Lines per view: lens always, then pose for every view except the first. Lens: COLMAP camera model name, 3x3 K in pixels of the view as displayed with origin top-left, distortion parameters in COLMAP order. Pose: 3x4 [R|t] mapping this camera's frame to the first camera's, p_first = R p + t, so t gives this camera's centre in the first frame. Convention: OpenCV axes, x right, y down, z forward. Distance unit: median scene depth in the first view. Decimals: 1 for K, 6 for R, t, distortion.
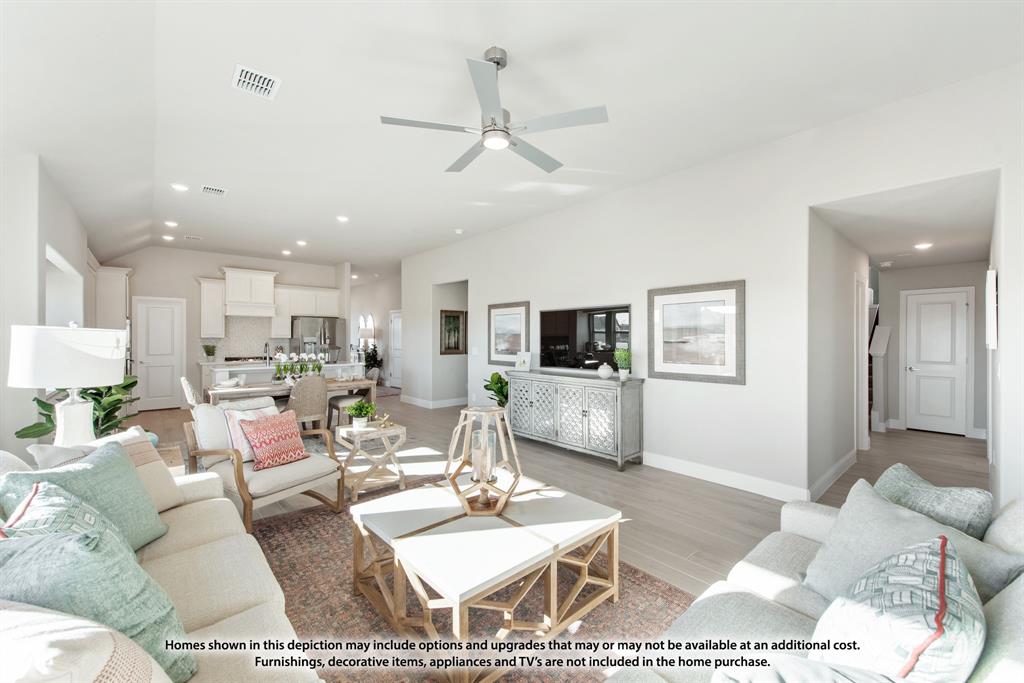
lens RADIAL K [[405.2, 0, 512.5], [0, 405.2, 340.4], [0, 0, 1]] dist [0.010179, -0.001735]
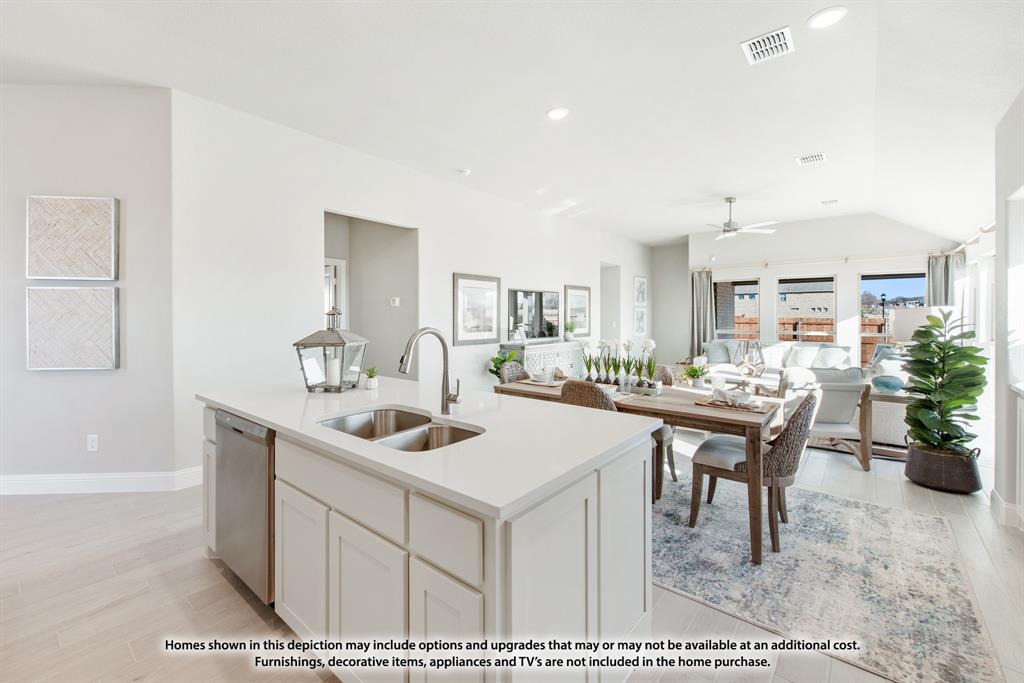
lens RADIAL K [[433.5, 0, 473.4], [0, 433.5, 318.1], [0, 0, 1]] dist [0.007460, -0.000580]
pose [[-0.110508, -0.008513, 0.993839, -0.755076], [0.001868, 0.999960, 0.008773, -0.003472], [-0.993873, 0.002826, -0.110488, 0.864142]]
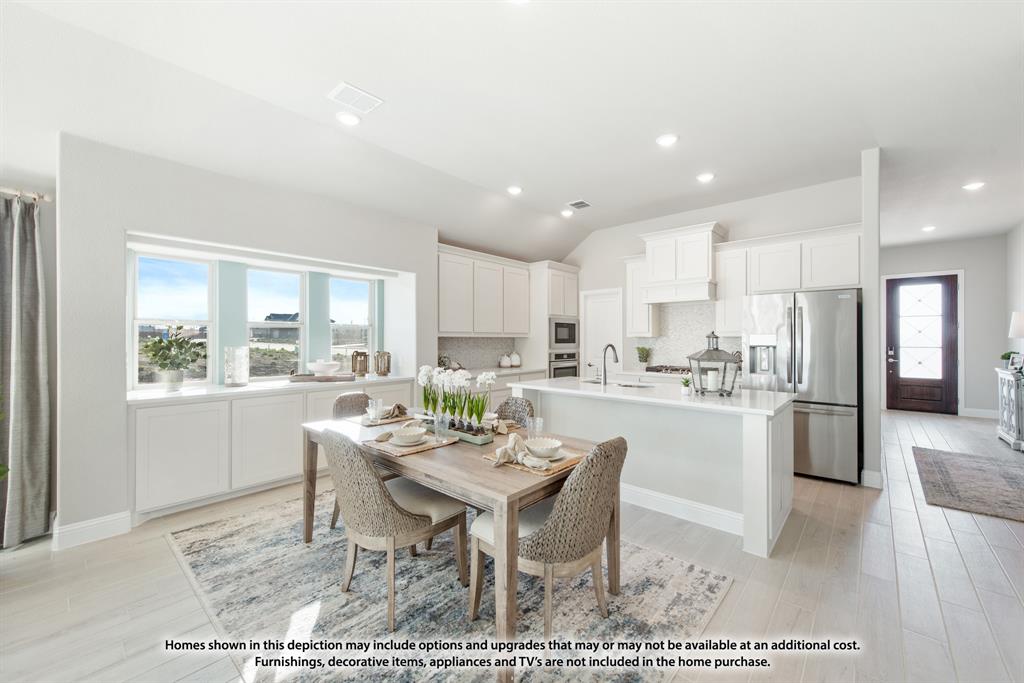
lens RADIAL K [[405.2, 0, 516.6], [0, 405.2, 339.1], [0, 0, 1]] dist [0.010179, -0.001735]
pose [[0.124994, -0.003336, -0.992152, -0.053522], [-0.003519, 0.999987, -0.003806, -0.000052], [0.992151, 0.003967, 0.124980, 0.691475]]
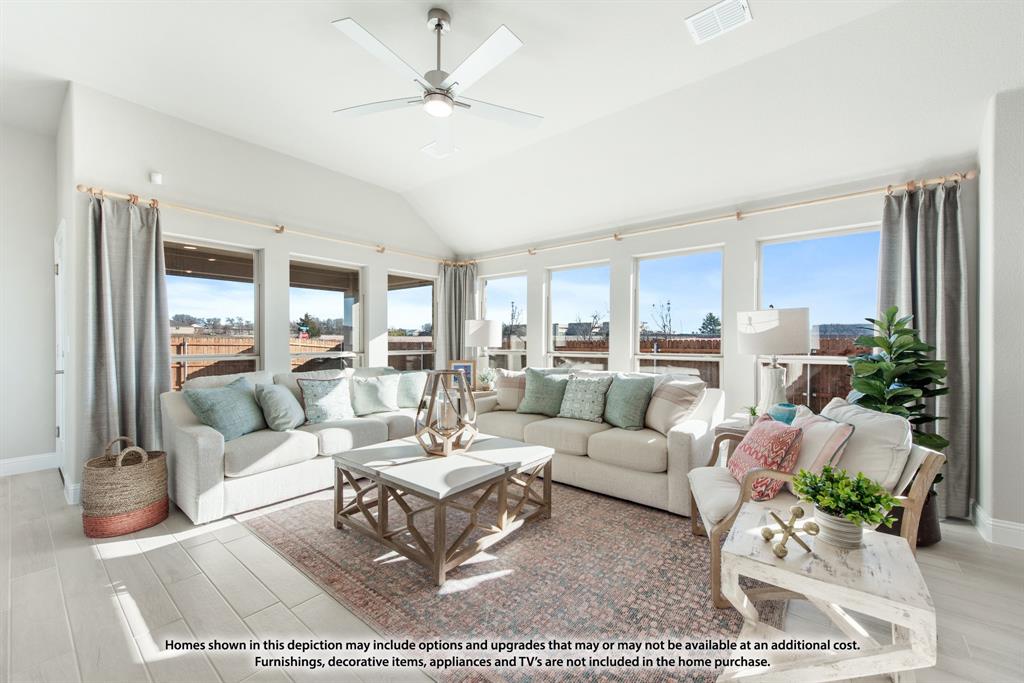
lens RADIAL K [[405.2, 0, 510.7], [0, 405.2, 343.8], [0, 0, 1]] dist [0.010179, -0.001735]
pose [[-0.986487, -0.004297, -0.163784, -0.017117], [-0.006098, 0.999926, 0.010496, 0.018968], [0.163727, 0.011353, -0.986440, 0.610030]]
